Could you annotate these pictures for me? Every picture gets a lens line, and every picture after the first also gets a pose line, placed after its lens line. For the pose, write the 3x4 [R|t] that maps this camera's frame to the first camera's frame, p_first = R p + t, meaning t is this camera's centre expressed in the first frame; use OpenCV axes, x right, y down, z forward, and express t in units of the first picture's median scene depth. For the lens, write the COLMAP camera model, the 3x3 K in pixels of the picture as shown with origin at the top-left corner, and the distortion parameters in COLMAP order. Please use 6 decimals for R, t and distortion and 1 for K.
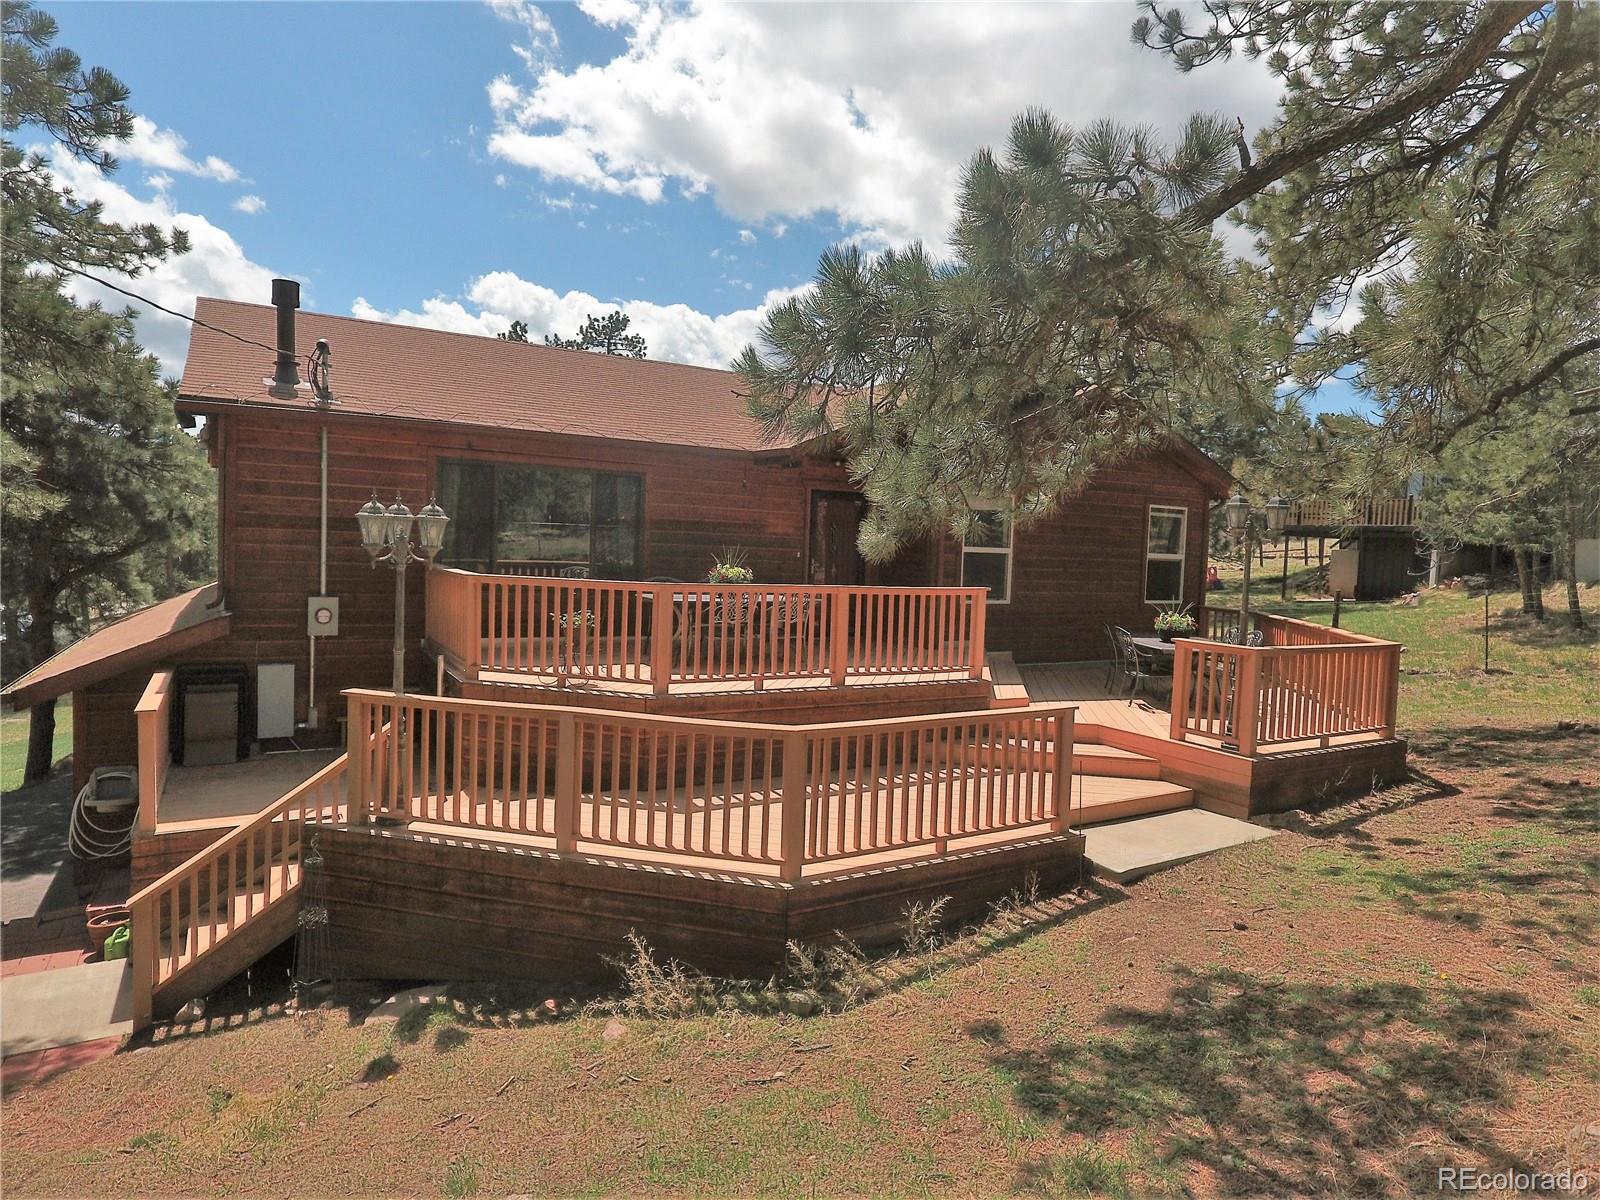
lens RADIAL K [[930.9, 0, 780.3], [0, 930.9, 594.9], [0, 0, 1]] dist [-0.002659, -0.002691]
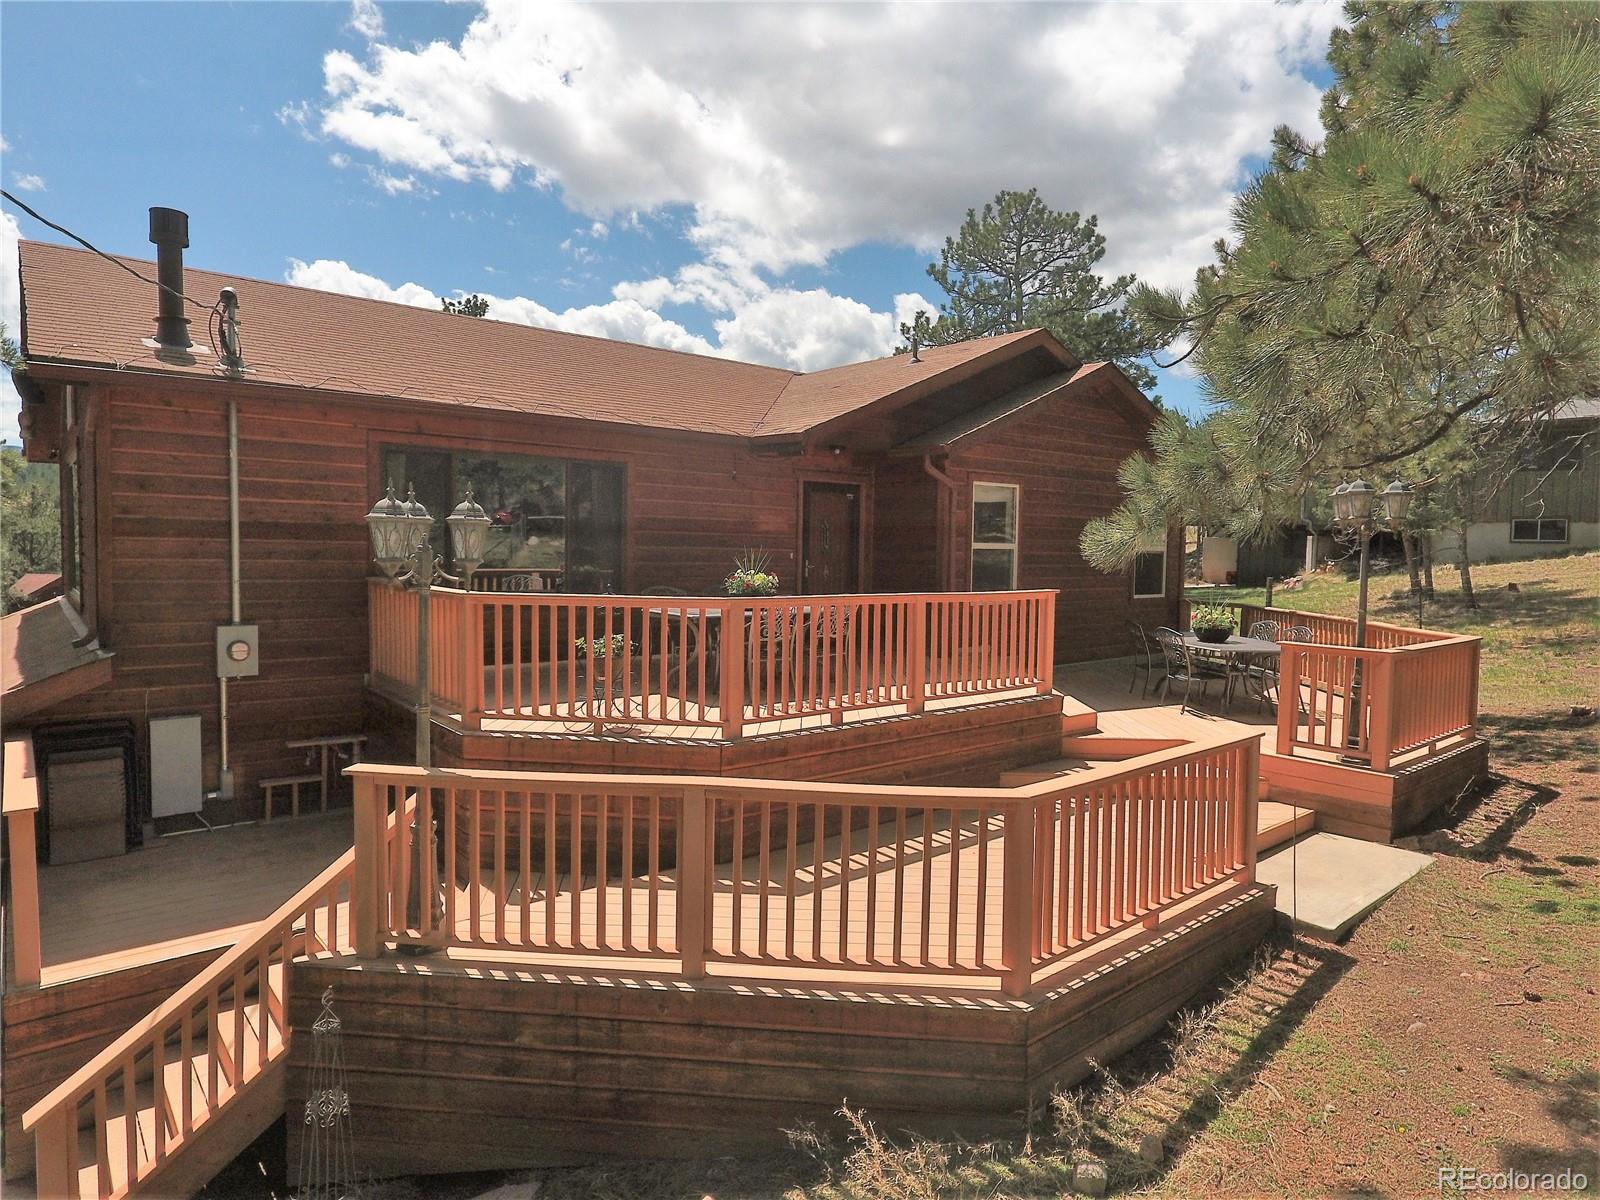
lens RADIAL K [[930.9, 0, 782.9], [0, 930.9, 595.6], [0, 0, 1]] dist [-0.002659, -0.002691]
pose [[0.986531, -0.028720, 0.161032, -0.191347], [0.028002, 0.999585, 0.006729, -0.017005], [-0.161158, -0.002129, 0.986926, 0.193384]]
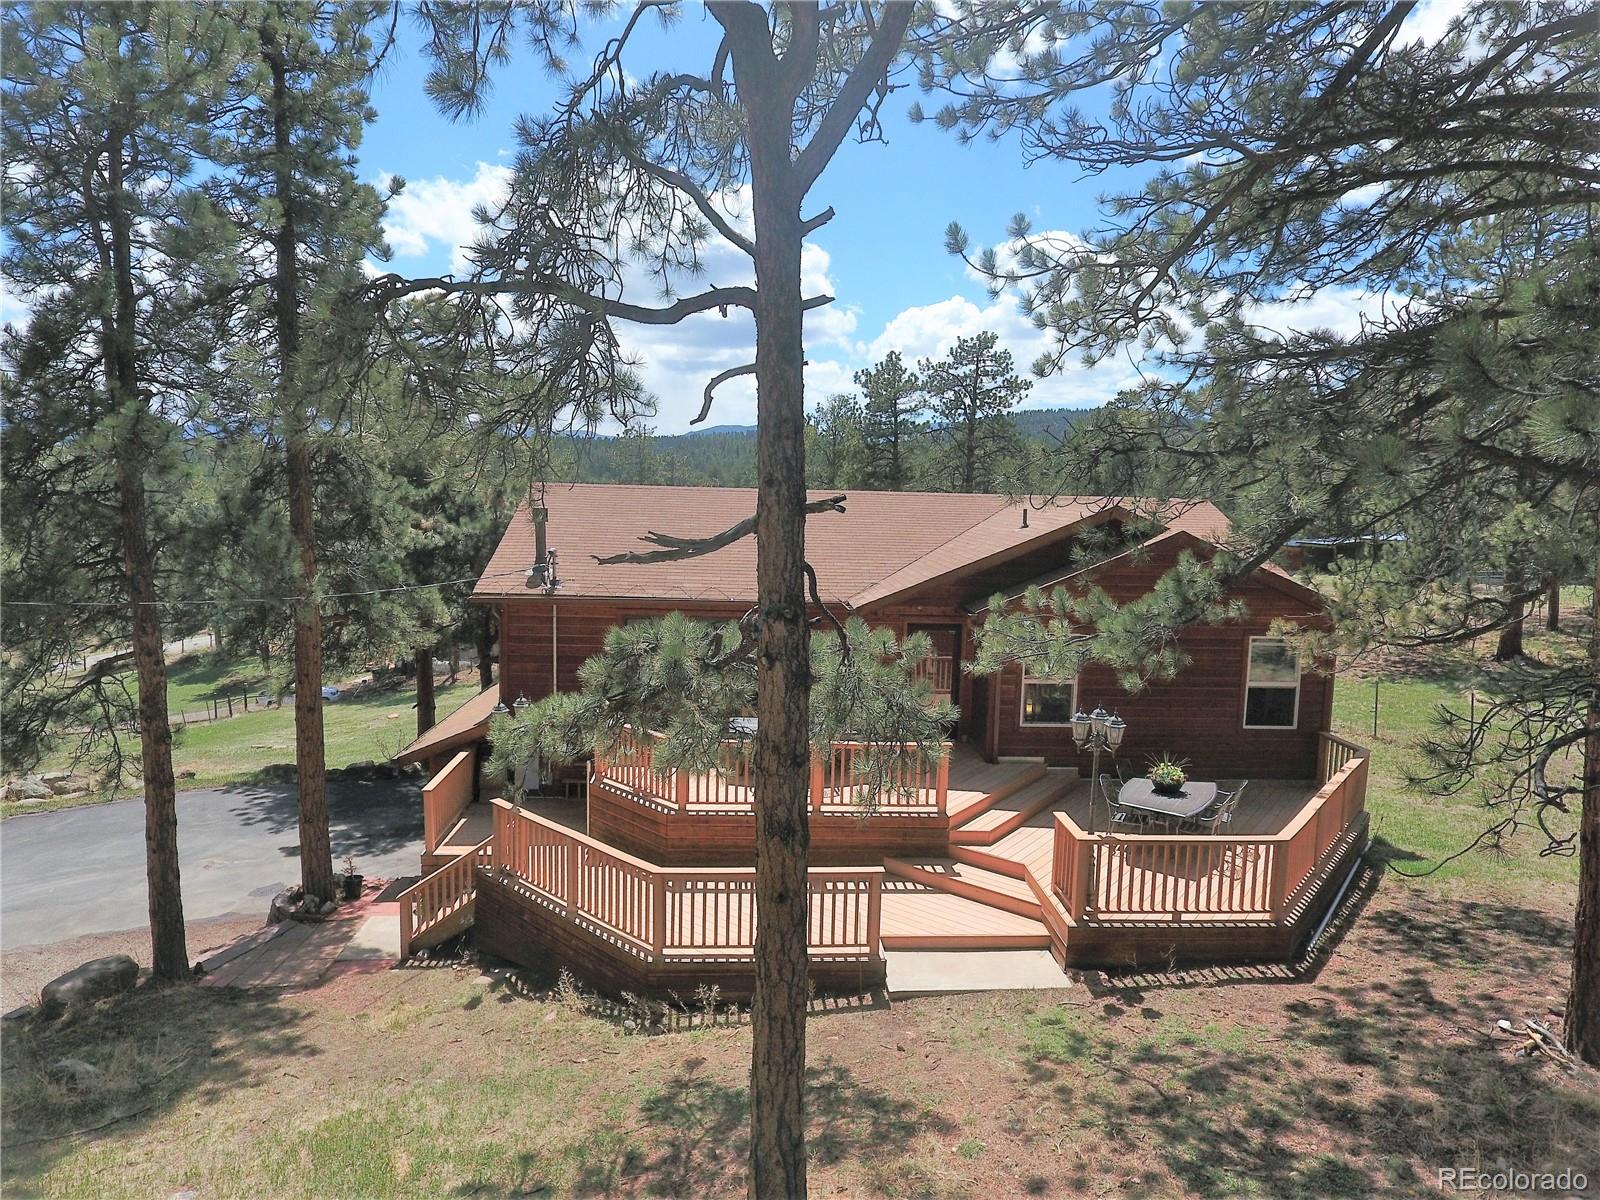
lens RADIAL K [[930.9, 0, 792.1], [0, 930.9, 601.8], [0, 0, 1]] dist [-0.002659, -0.002691]
pose [[0.893013, 0.036619, -0.448538, 0.669274], [-0.014648, 0.998521, 0.052355, -0.302409], [0.449792, -0.040183, 0.892229, -0.281334]]
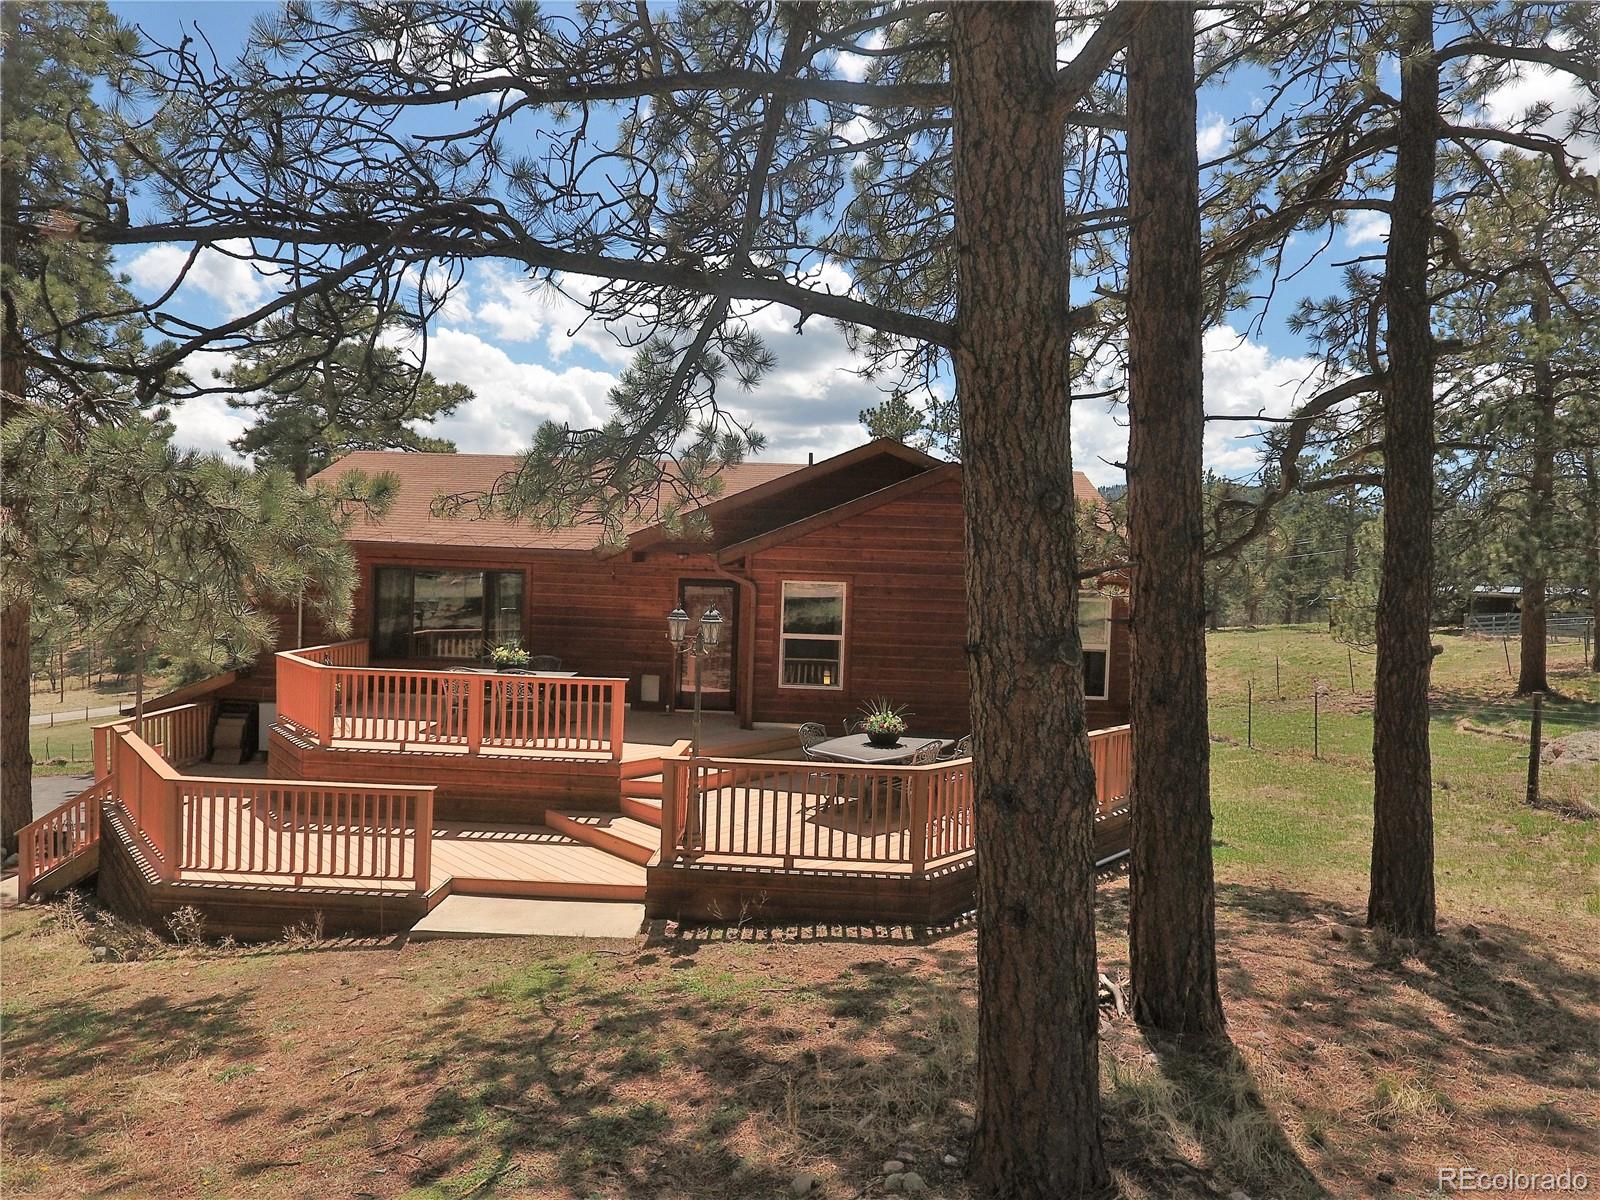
lens RADIAL K [[930.9, 0, 793.5], [0, 930.9, 597.0], [0, 0, 1]] dist [-0.002659, -0.002691]
pose [[0.846752, 0.010146, -0.531891, 1.107339], [-0.030697, 0.999084, -0.029810, -0.089654], [0.531101, 0.041569, 0.846288, 0.165418]]
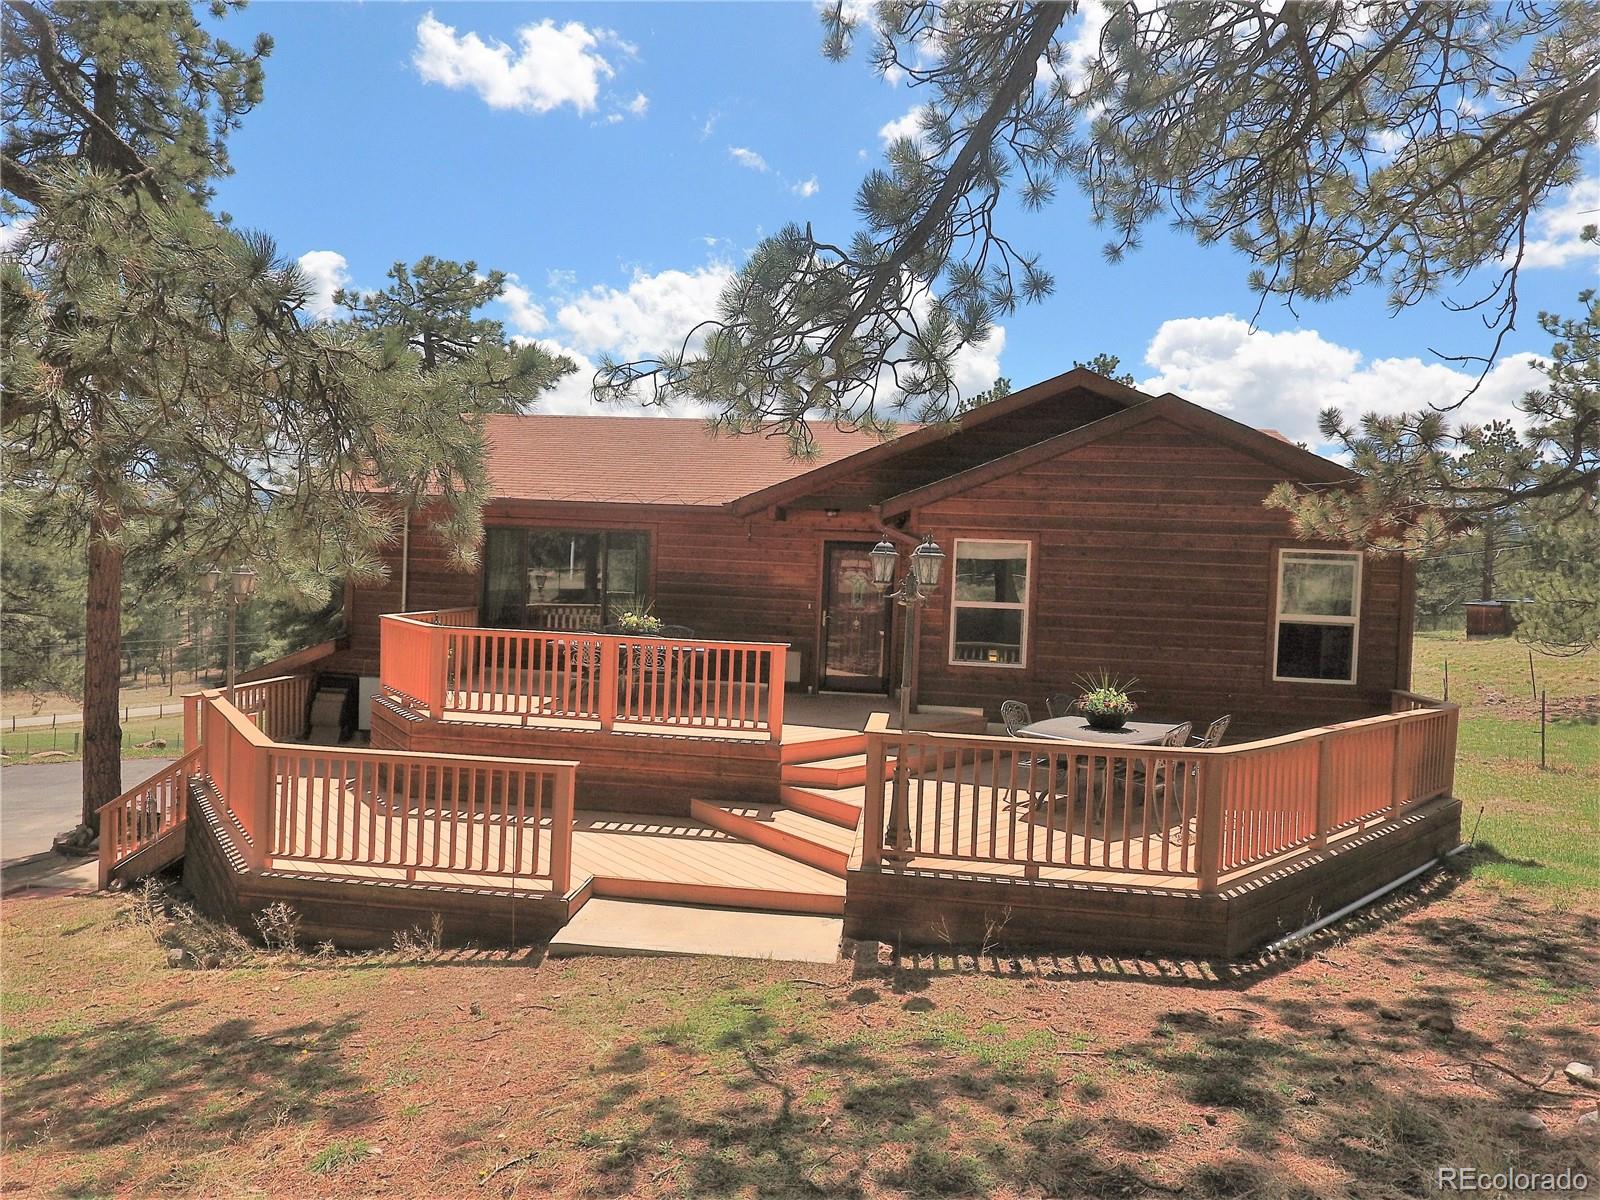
lens RADIAL K [[930.9, 0, 794.7], [0, 930.9, 597.0], [0, 0, 1]] dist [-0.002659, -0.002691]
pose [[0.802220, 0.013028, -0.596886, 0.877531], [-0.042016, 0.998515, -0.034675, -0.026139], [0.595548, 0.052896, 0.801576, 0.277934]]
